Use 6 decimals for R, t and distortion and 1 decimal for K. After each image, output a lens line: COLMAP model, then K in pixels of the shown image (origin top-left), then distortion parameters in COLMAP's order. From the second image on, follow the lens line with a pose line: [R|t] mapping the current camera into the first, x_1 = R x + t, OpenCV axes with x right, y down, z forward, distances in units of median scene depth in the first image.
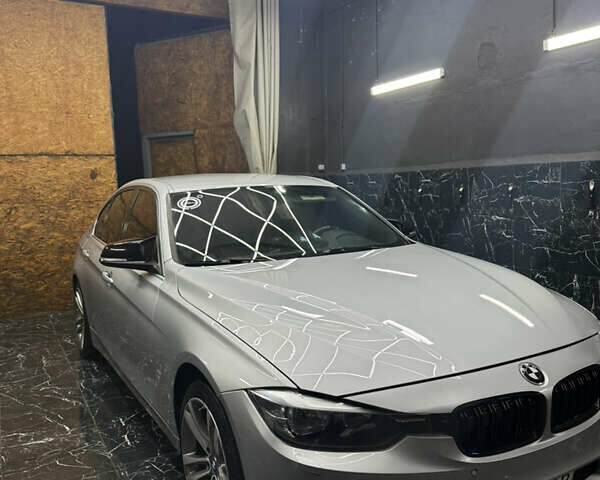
lens RADIAL K [[584.9, 0, 300.0], [0, 584.9, 240.0], [0, 0, 1]] dist [-0.018943, -0.024621]
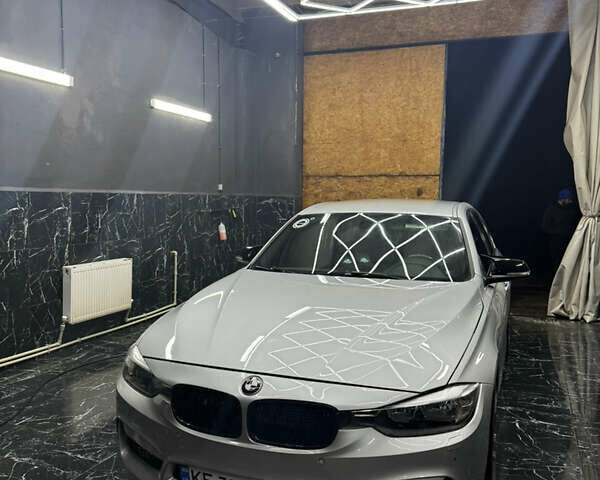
lens RADIAL K [[584.9, 0, 300.0], [0, 584.9, 240.0], [0, 0, 1]] dist [-0.018943, -0.024621]
pose [[0.594132, 0.085838, -0.799774, 0.456302], [-0.090179, 0.995129, 0.039813, -0.042196], [0.799296, 0.048469, 0.598979, 0.111871]]
